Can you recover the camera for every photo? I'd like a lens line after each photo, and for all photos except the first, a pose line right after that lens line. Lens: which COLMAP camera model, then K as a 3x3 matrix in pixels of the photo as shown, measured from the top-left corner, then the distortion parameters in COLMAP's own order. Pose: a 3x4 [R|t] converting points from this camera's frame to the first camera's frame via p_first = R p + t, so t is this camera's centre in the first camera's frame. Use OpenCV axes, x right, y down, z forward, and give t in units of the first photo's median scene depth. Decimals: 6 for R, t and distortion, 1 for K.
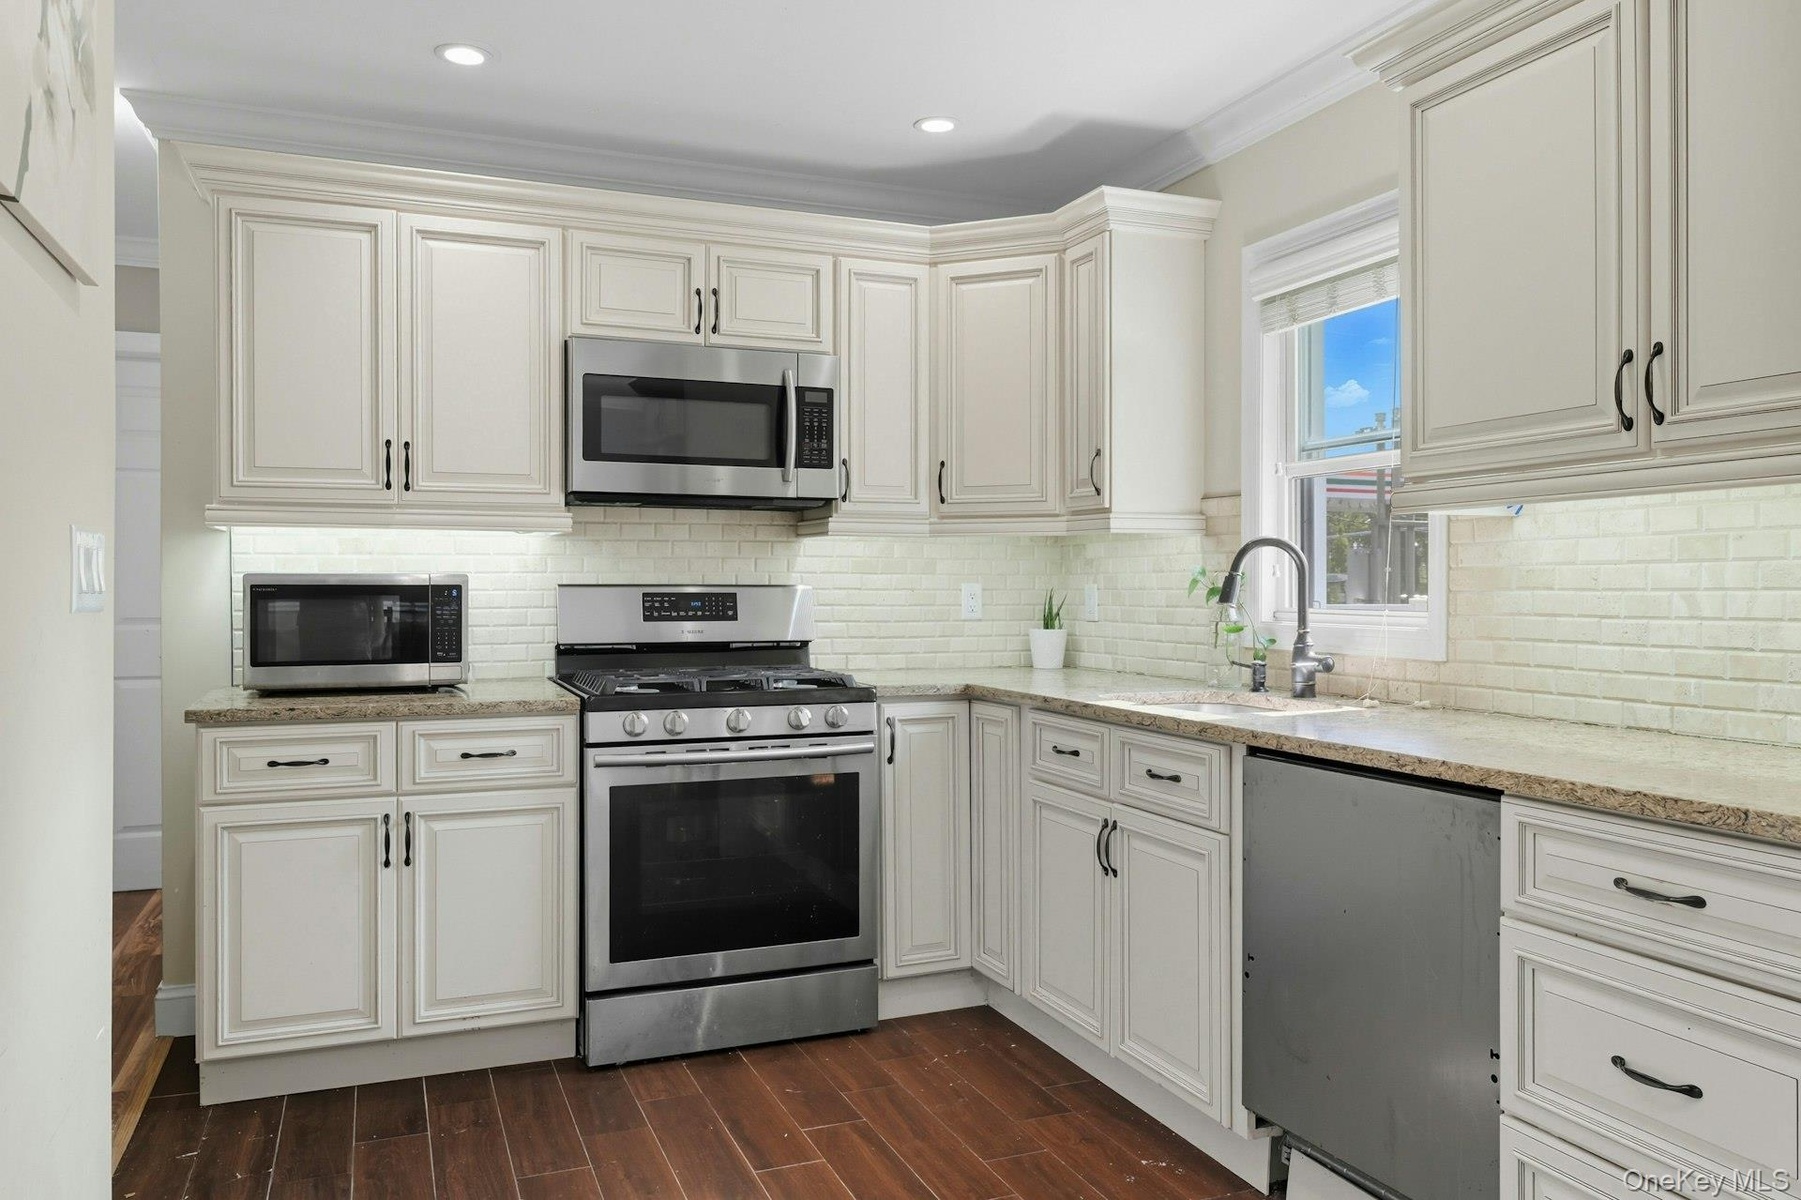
lens RADIAL K [[1291.1, 0, 900.2], [0, 1291.1, 589.1], [0, 0, 1]] dist [-0.006597, -0.008759]
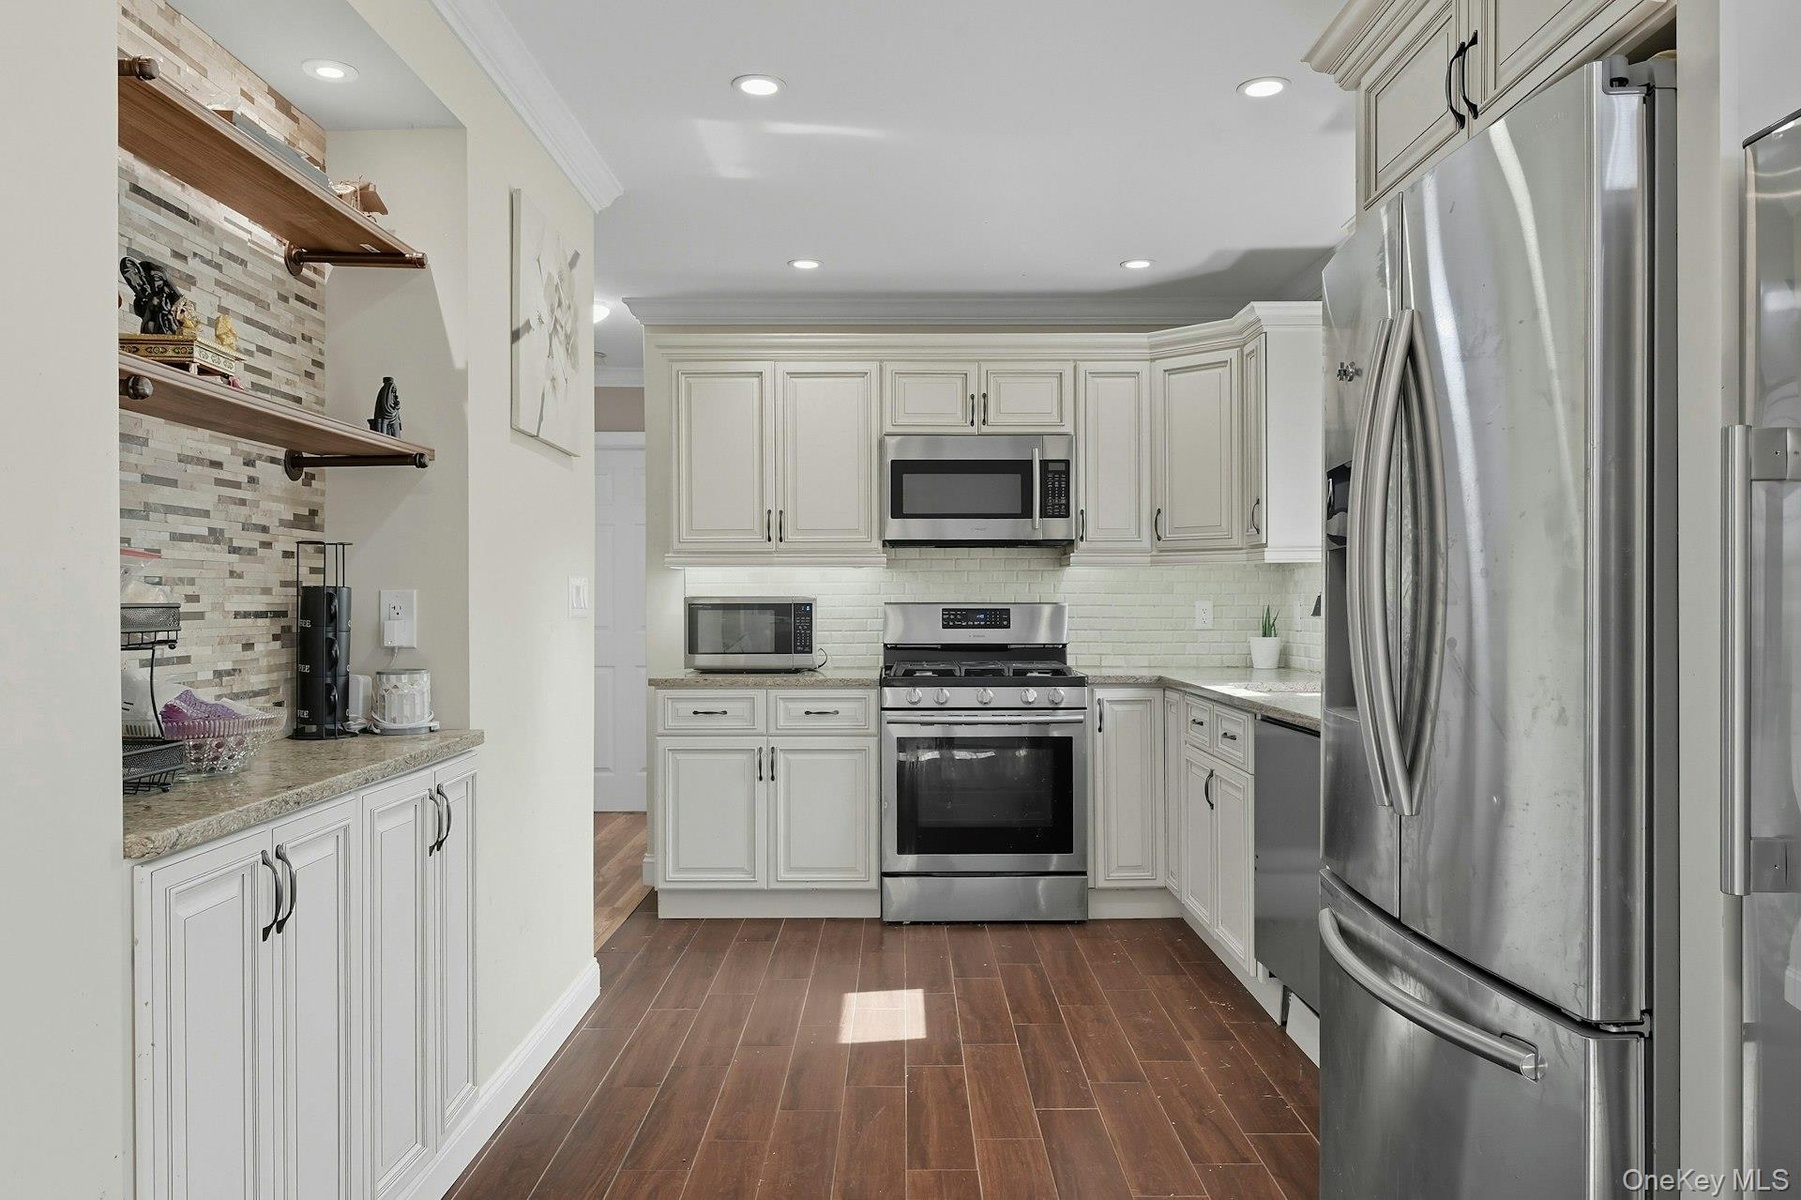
lens RADIAL K [[1291.1, 0, 901.2], [0, 1291.1, 602.0], [0, 0, 1]] dist [-0.006597, -0.008759]
pose [[0.927713, -0.002118, -0.373289, 0.315487], [0.001113, 0.999995, -0.002907, 0.000015], [0.373293, 0.002281, 0.927711, -0.365246]]
